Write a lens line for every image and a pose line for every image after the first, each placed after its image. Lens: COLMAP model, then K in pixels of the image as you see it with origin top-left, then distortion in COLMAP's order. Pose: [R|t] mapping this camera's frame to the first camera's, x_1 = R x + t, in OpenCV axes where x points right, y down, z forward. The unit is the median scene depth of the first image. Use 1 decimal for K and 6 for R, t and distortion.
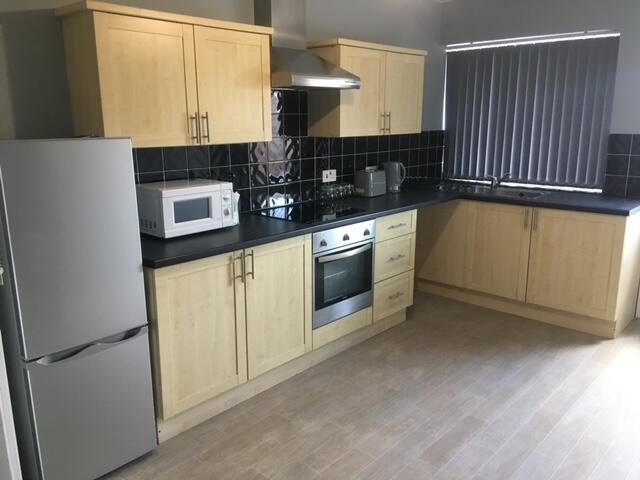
lens RADIAL K [[537.0, 0, 320.0], [0, 537.0, 240.0], [0, 0, 1]] dist [0.103479, -0.161323]
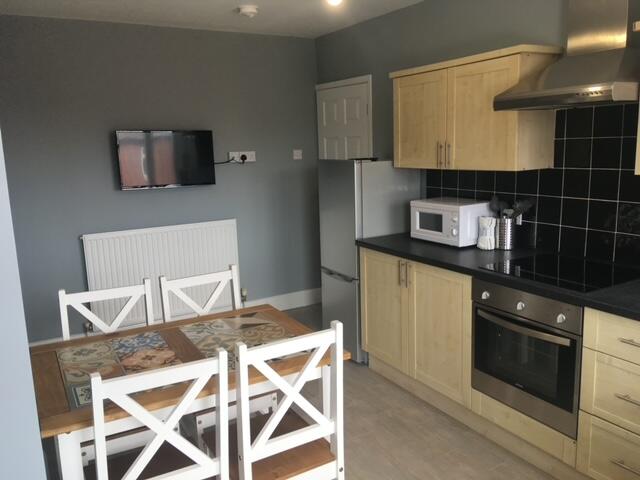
lens RADIAL K [[537.0, 0, 320.0], [0, 537.0, 240.0], [0, 0, 1]] dist [0.103479, -0.161323]
pose [[-0.309222, 0.185374, -0.932748, 0.930717], [-0.176777, 0.952518, 0.247908, -0.260305], [0.934415, 0.241547, -0.261770, 1.045753]]
